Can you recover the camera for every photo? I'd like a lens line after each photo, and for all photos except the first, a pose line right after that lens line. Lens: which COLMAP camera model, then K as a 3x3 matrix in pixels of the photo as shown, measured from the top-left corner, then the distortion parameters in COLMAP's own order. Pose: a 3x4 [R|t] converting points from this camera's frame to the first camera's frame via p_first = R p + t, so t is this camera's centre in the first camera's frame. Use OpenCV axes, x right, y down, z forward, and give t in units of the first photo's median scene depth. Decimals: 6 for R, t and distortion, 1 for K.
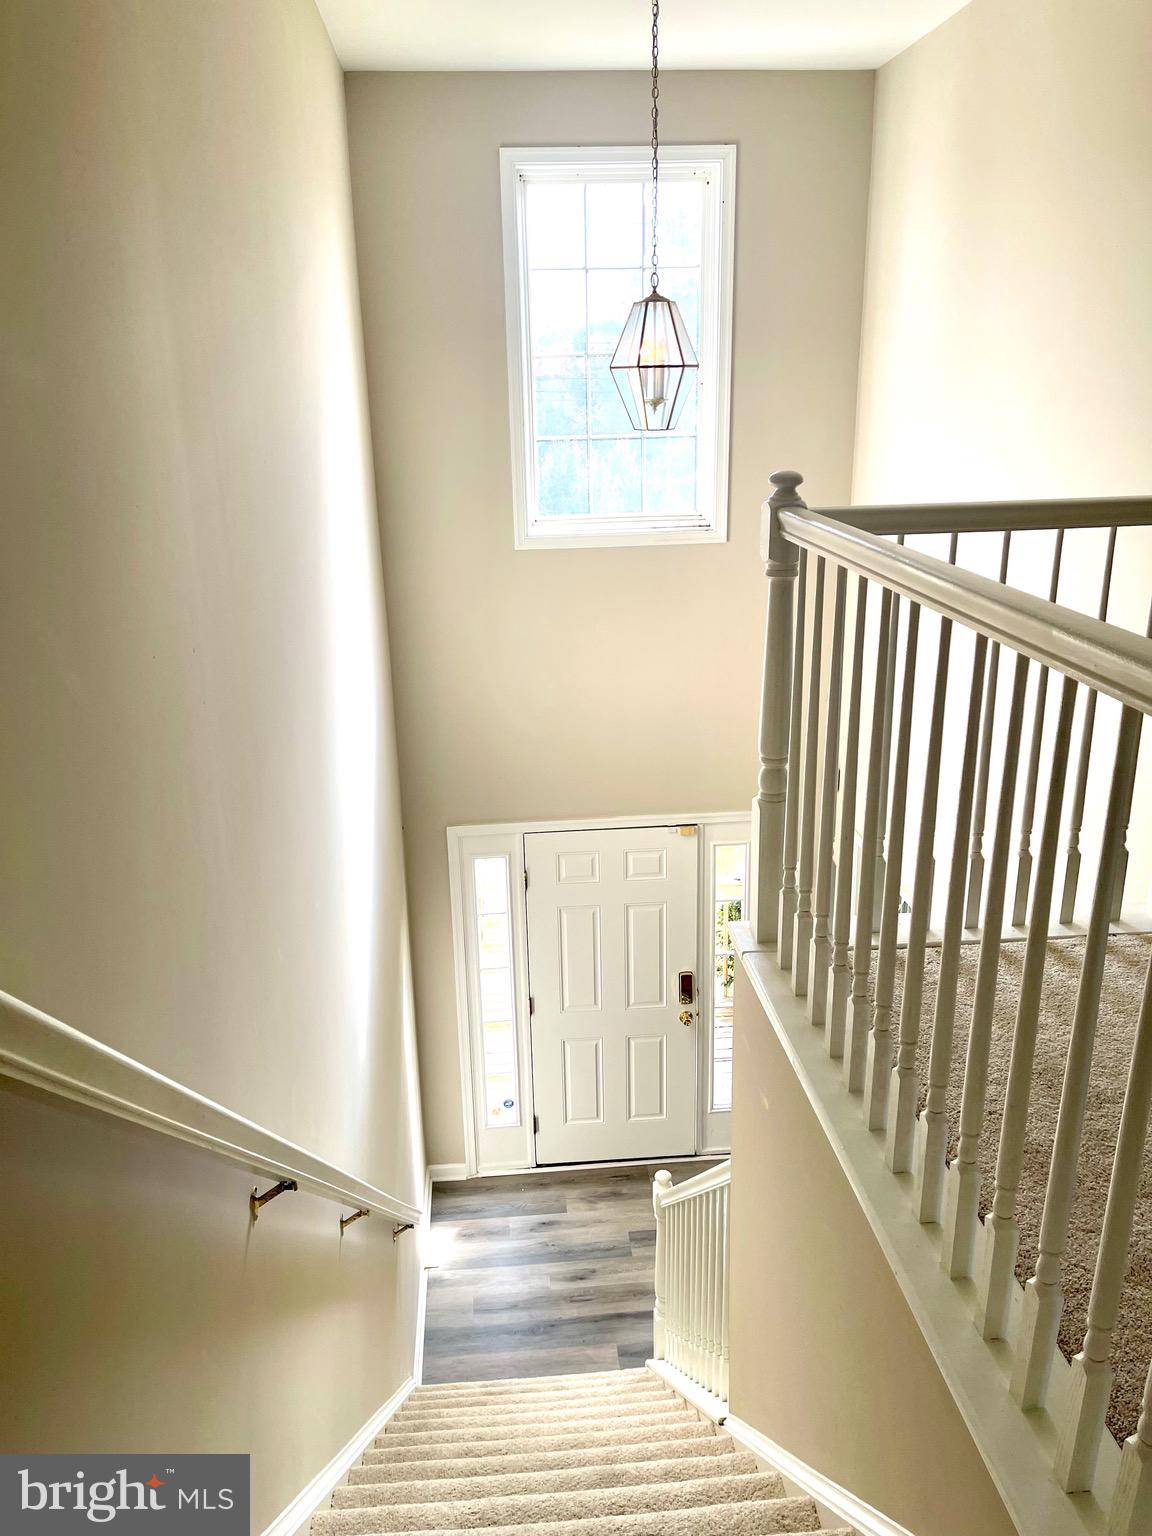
lens RADIAL K [[1146.7, 0, 582.1], [0, 1146.7, 776.3], [0, 0, 1]] dist [0.075390, -0.103282]
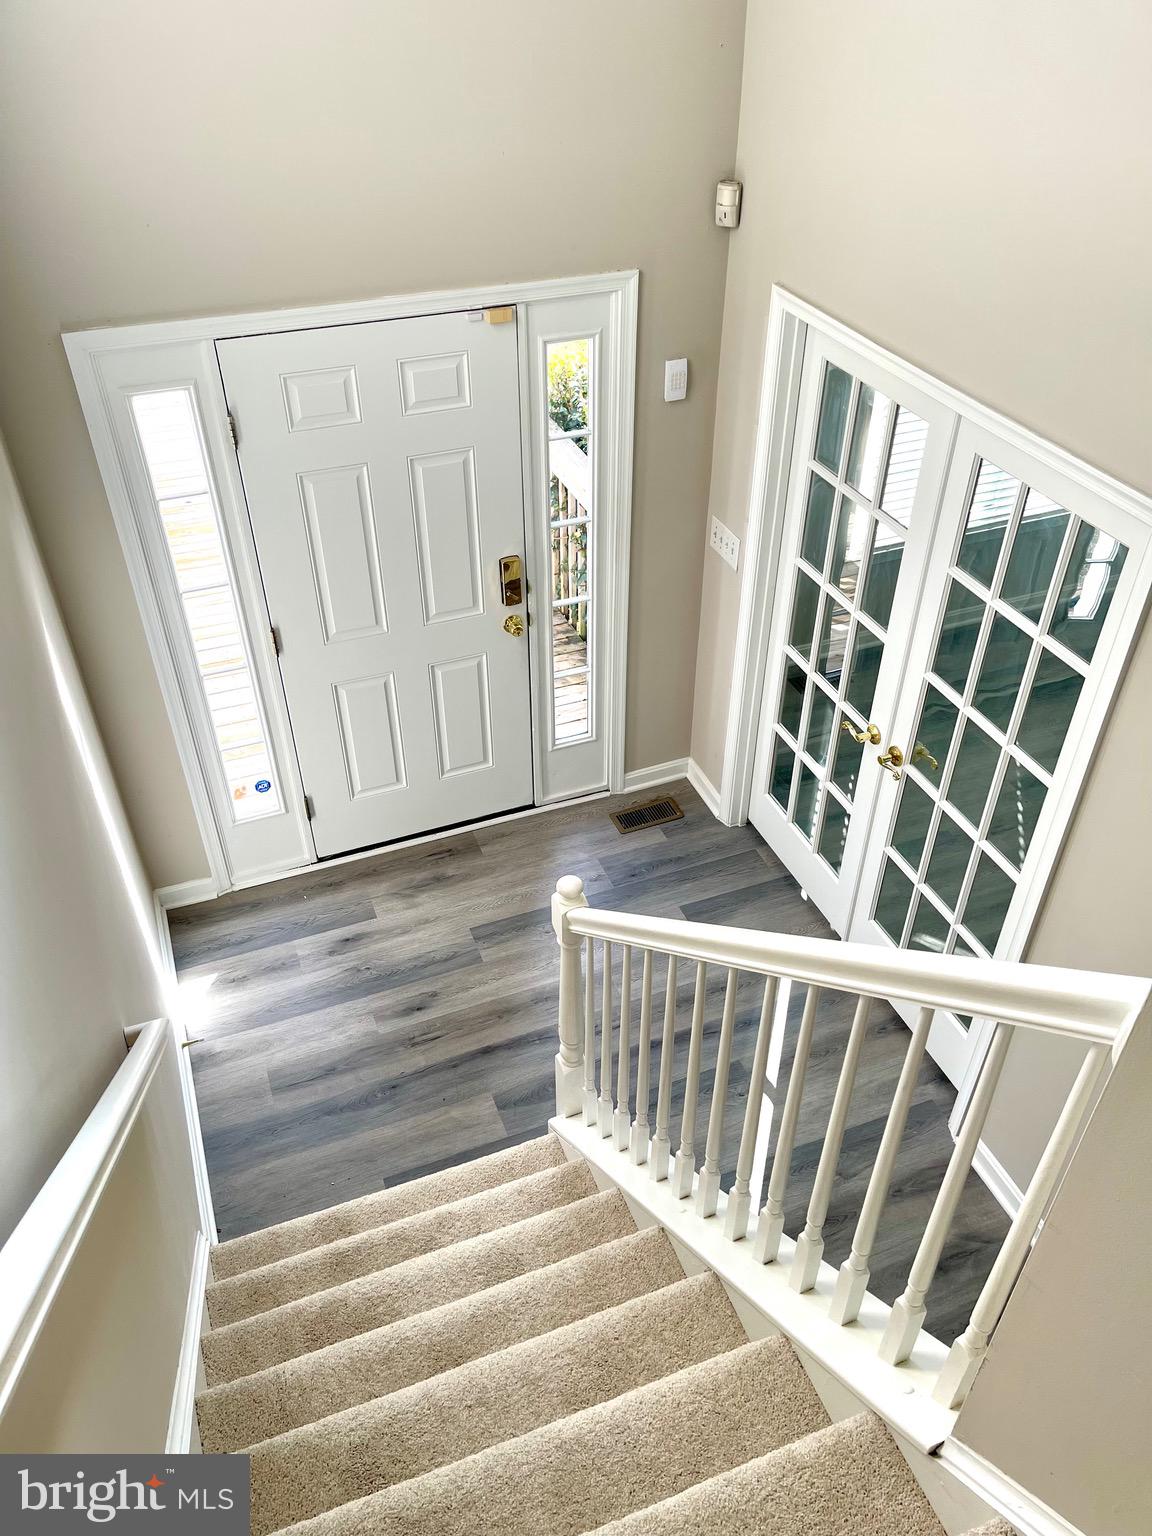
lens RADIAL K [[1146.7, 0, 582.1], [0, 1146.7, 776.3], [0, 0, 1]] dist [0.075390, -0.103282]
pose [[0.957915, -0.162418, 0.236683, -0.046227], [0.069185, 0.930859, 0.358768, 0.055464], [-0.278589, -0.327294, 0.902921, 0.368719]]
